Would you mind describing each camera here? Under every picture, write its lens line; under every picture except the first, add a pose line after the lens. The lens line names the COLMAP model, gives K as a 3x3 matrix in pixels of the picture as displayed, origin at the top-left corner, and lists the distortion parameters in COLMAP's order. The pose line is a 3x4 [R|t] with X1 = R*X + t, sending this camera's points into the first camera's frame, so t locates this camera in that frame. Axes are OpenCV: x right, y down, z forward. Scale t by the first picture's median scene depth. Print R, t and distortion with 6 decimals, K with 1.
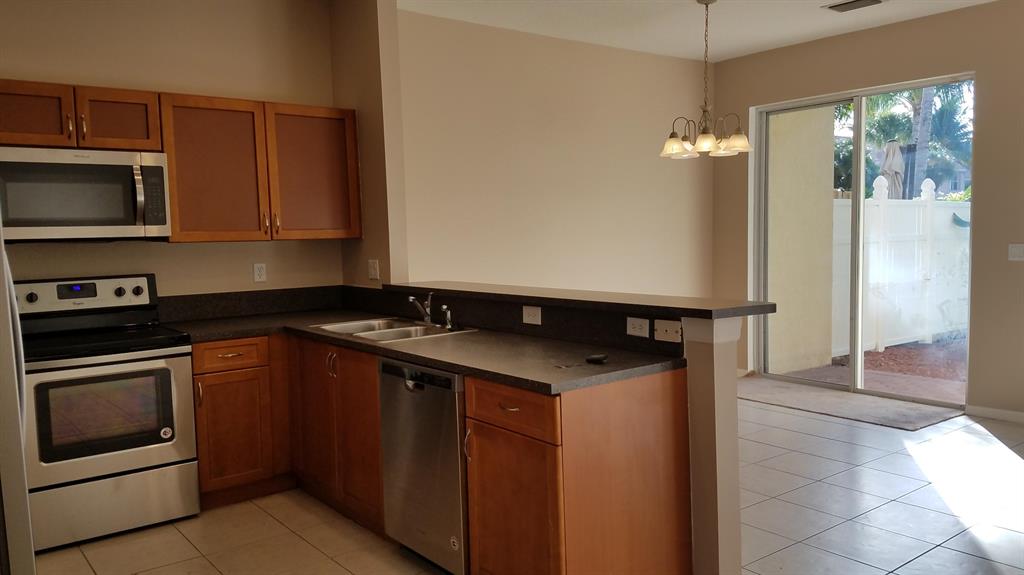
lens RADIAL K [[778.8, 0, 521.9], [0, 778.8, 295.3], [0, 0, 1]] dist [0.276580, -0.498495]
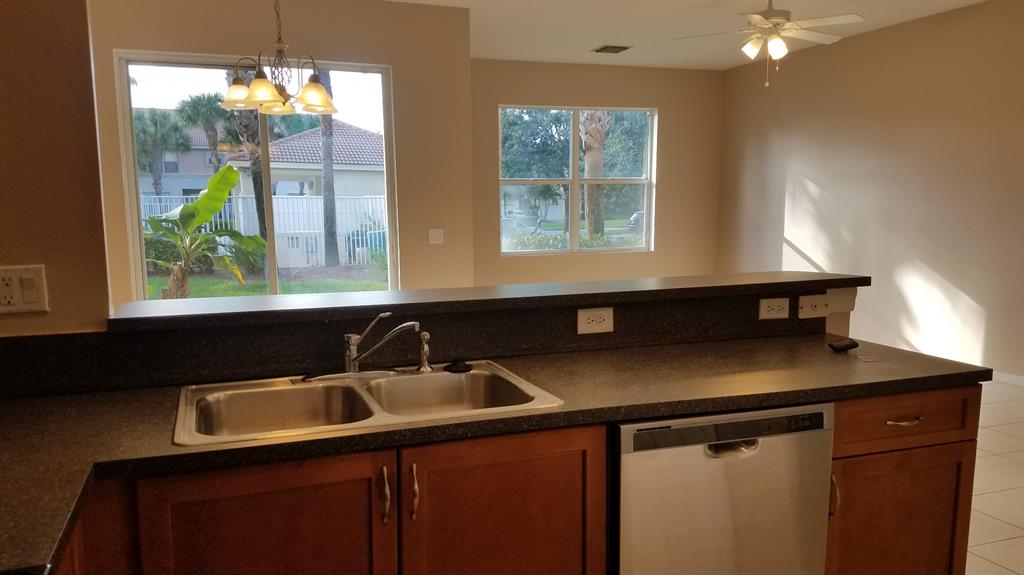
lens RADIAL K [[776.9, 0, 493.7], [0, 776.9, 304.0], [0, 0, 1]] dist [0.345929, -0.652759]
pose [[0.325968, -0.098090, 0.940278, -0.808382], [0.085830, 0.993566, 0.073894, -0.058514], [-0.941477, 0.056617, 0.332290, 1.014588]]
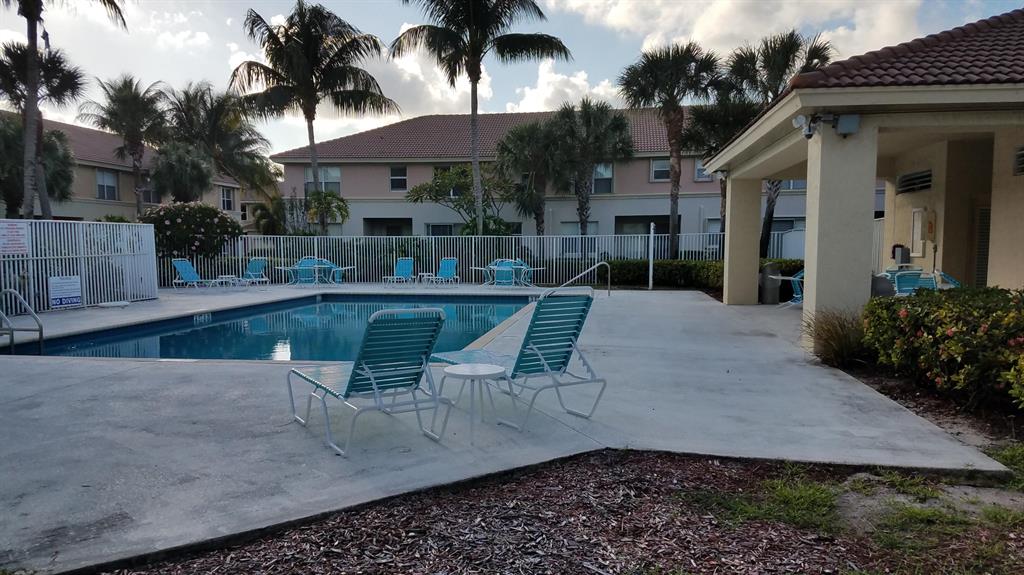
lens RADIAL K [[776.9, 0, 493.7], [0, 776.9, 304.0], [0, 0, 1]] dist [0.345929, -0.652759]
pose [[0.740642, -0.029973, 0.671231, 5.122862], [0.043478, 0.999049, -0.003363, -0.594900], [-0.670491, 0.031675, 0.741241, 6.217159]]
